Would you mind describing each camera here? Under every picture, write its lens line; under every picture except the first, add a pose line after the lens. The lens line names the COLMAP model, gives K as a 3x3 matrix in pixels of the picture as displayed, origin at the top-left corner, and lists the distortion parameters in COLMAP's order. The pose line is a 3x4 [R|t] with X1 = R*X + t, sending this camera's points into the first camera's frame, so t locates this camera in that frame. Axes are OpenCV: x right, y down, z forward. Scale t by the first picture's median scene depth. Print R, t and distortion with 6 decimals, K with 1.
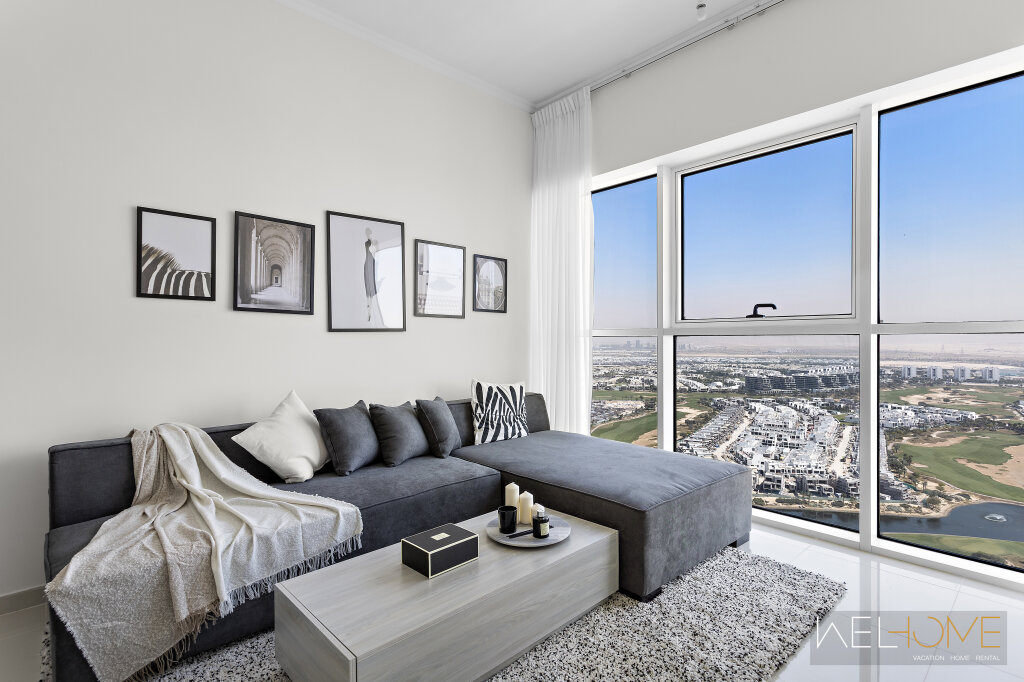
lens RADIAL K [[495.3, 0, 505.2], [0, 495.3, 337.1], [0, 0, 1]] dist [0.012029, 0.000102]
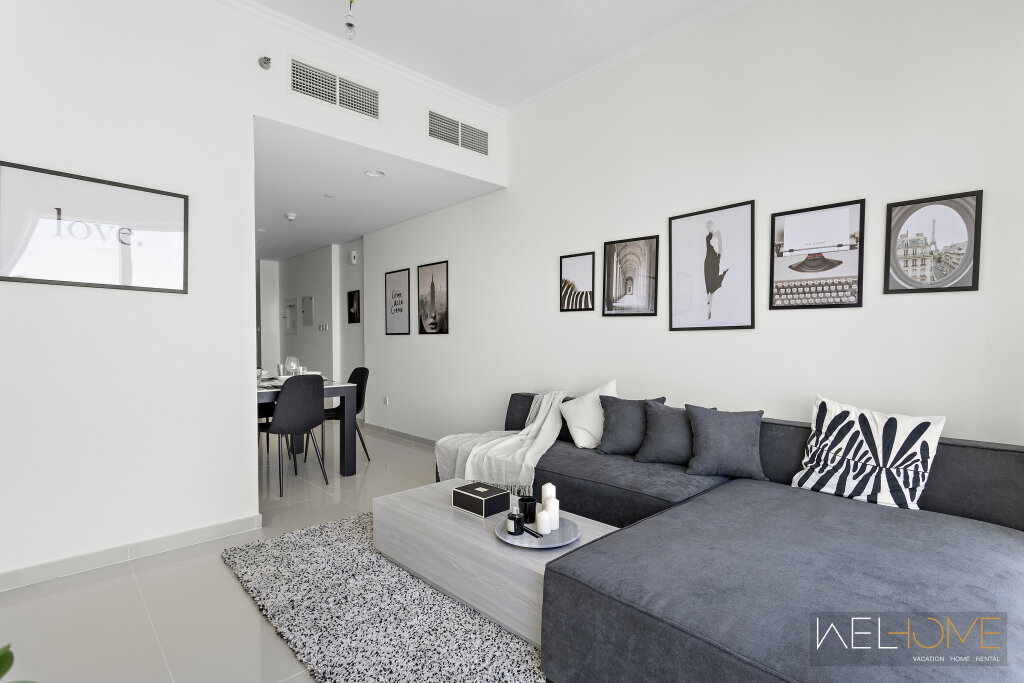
lens RADIAL K [[497.7, 0, 508.3], [0, 497.7, 340.5], [0, 0, 1]] dist [-0.006533, 0.000287]
pose [[0.026816, 0.003500, -0.999634, 0.749444], [-0.000361, 0.999994, 0.003492, 0.006294], [0.999640, 0.000268, 0.026817, 0.667685]]
